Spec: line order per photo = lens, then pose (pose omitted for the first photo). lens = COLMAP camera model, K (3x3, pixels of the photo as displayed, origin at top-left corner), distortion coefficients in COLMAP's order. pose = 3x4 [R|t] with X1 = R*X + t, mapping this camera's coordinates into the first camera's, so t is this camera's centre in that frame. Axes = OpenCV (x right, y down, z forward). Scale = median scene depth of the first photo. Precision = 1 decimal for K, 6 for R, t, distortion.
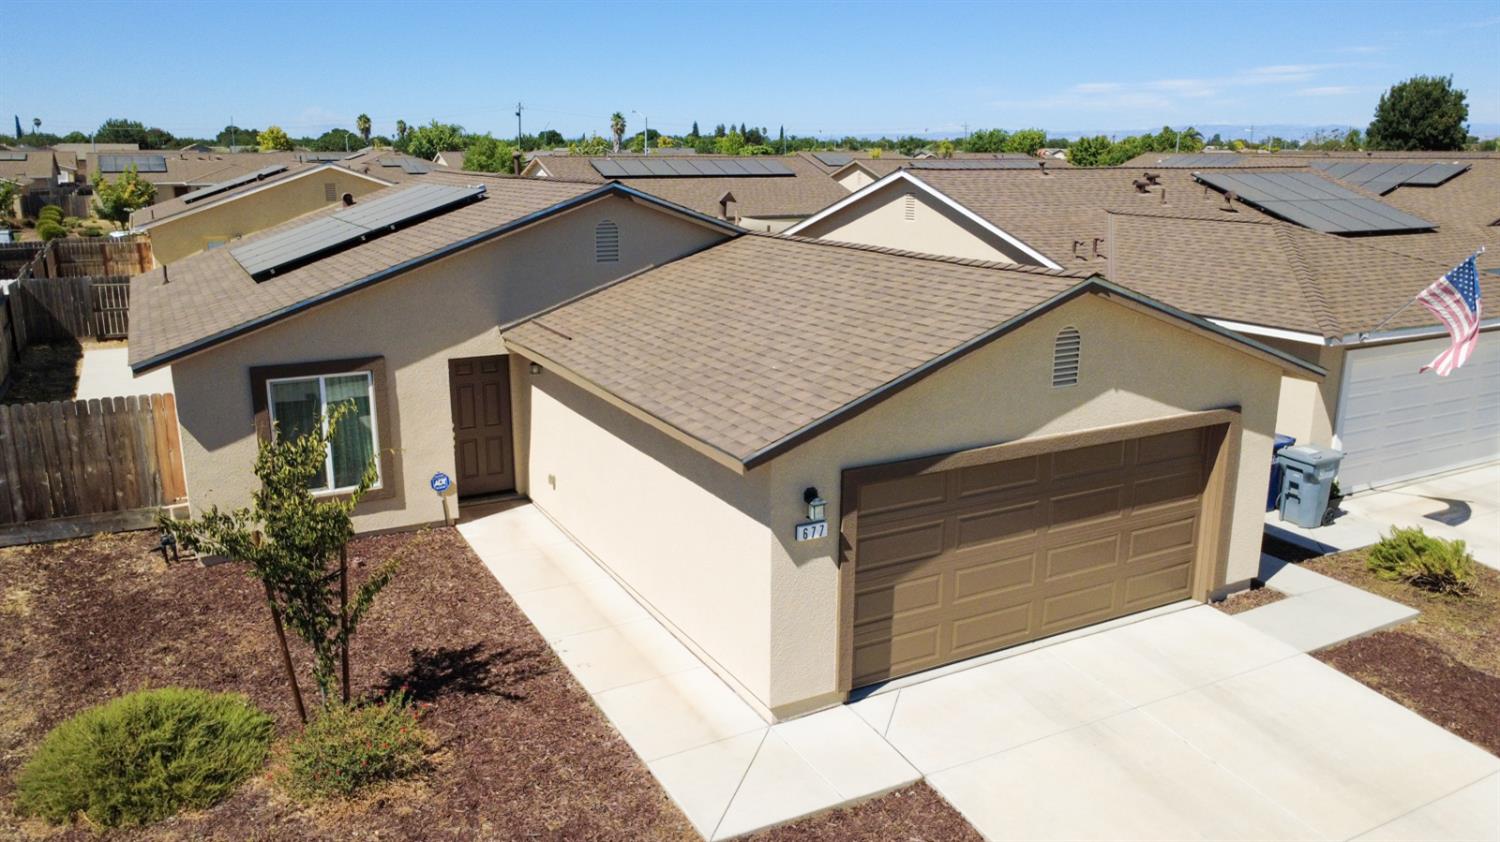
lens RADIAL K [[1093.4, 0, 750.0], [0, 1093.4, 421.0], [0, 0, 1]] dist [-0.001294, -0.000818]
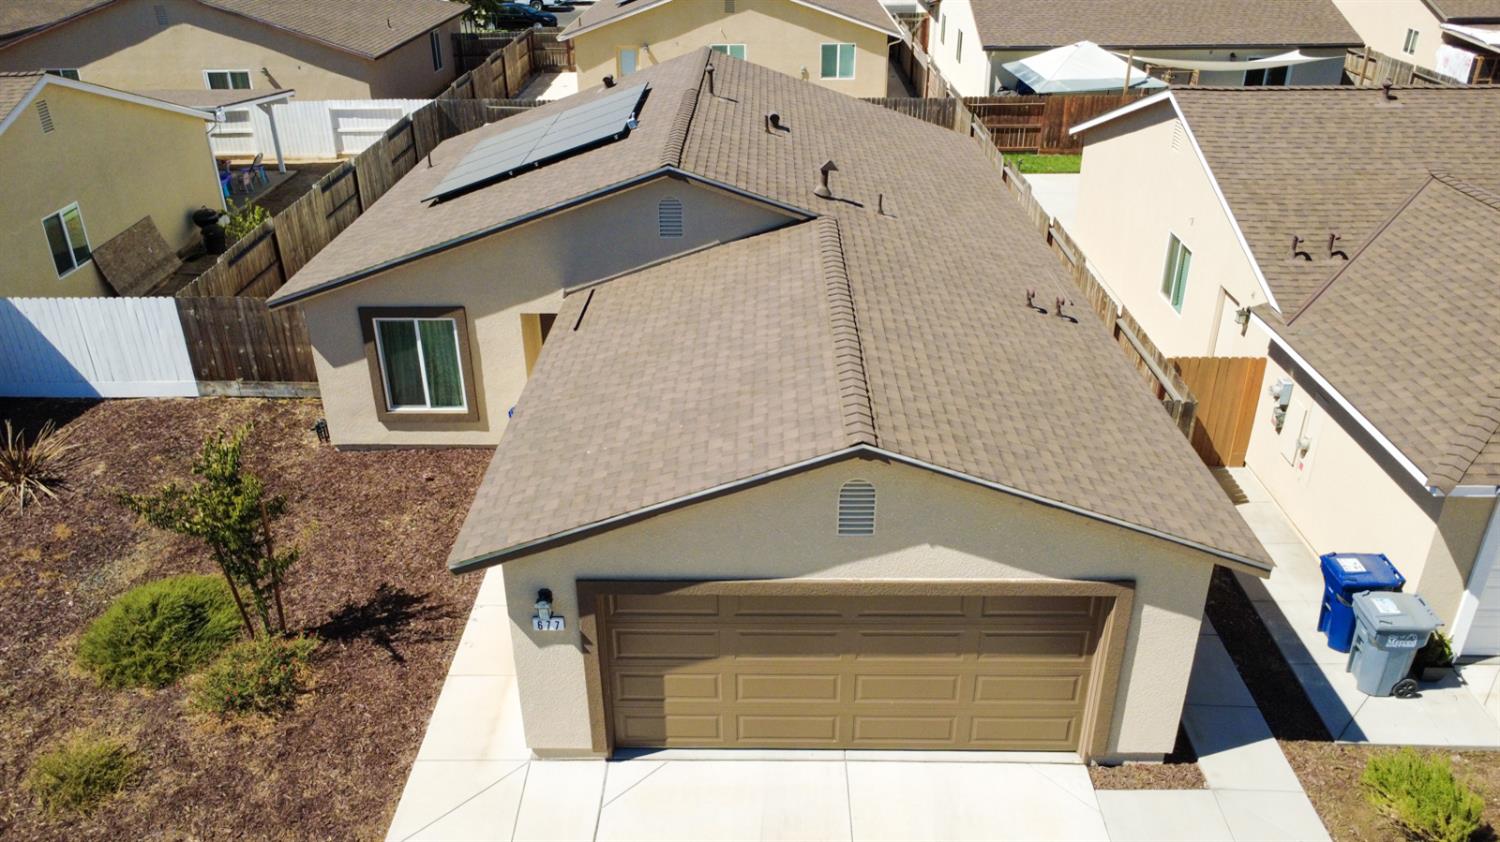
lens RADIAL K [[1109.8, 0, 740.4], [0, 1109.8, 418.9], [0, 0, 1]] dist [-0.000878, -0.000504]
pose [[0.866461, 0.217349, -0.449450, 0.501464], [-0.106370, 0.959958, 0.259163, -0.299871], [0.487782, -0.176747, 0.854886, 0.129676]]
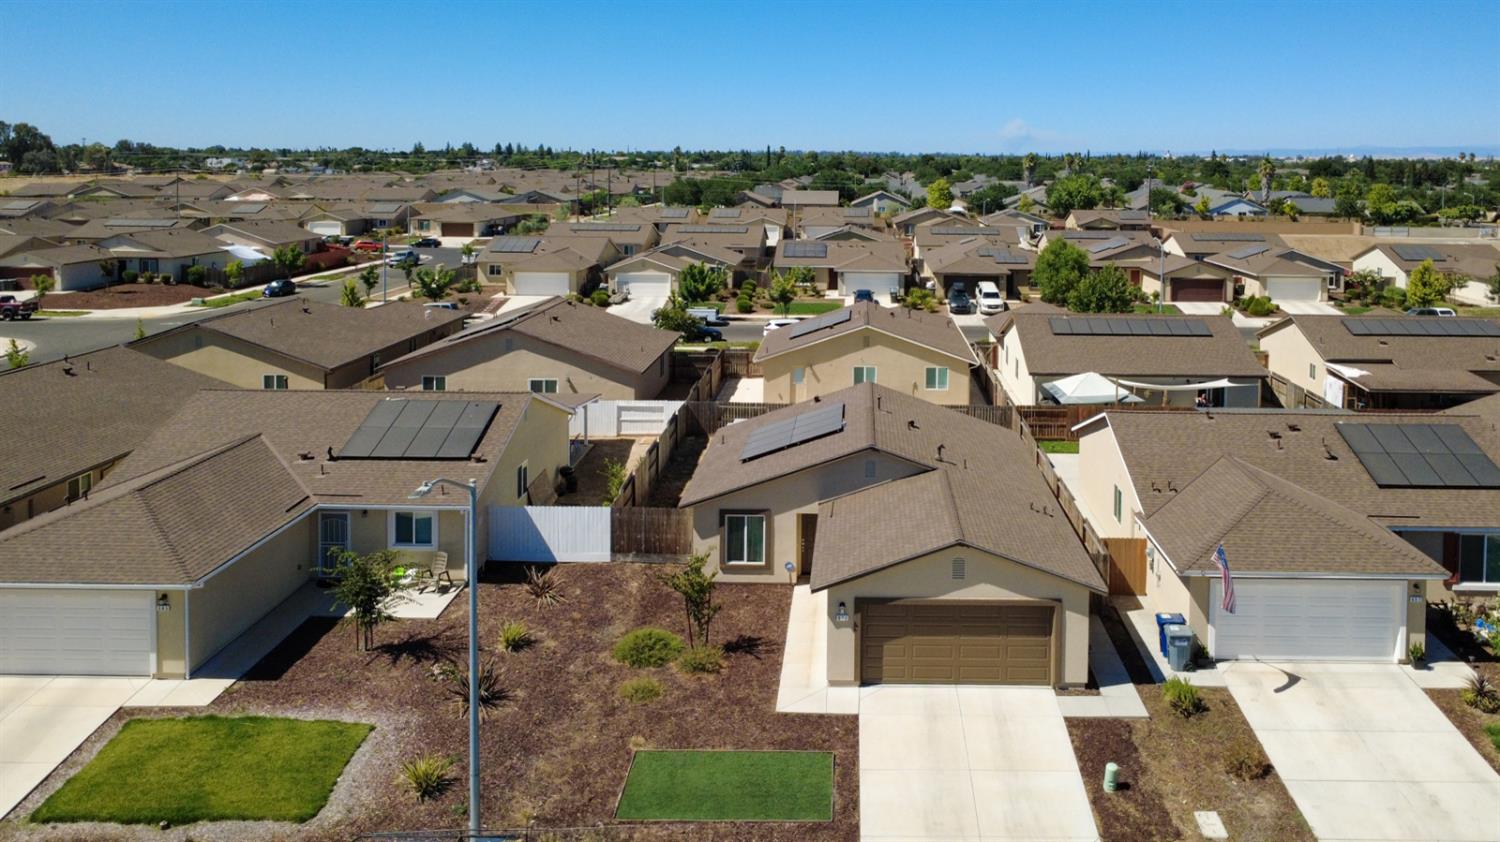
lens RADIAL K [[1136.1, 0, 858.8], [0, 1136.1, 210.5], [0, 0, 1]] dist [-0.000382, -0.001084]
pose [[0.877304, 0.029164, -0.479048, 1.105093], [-0.123435, 0.978286, -0.166496, -0.336854], [0.463790, 0.205199, 0.861854, -1.315997]]
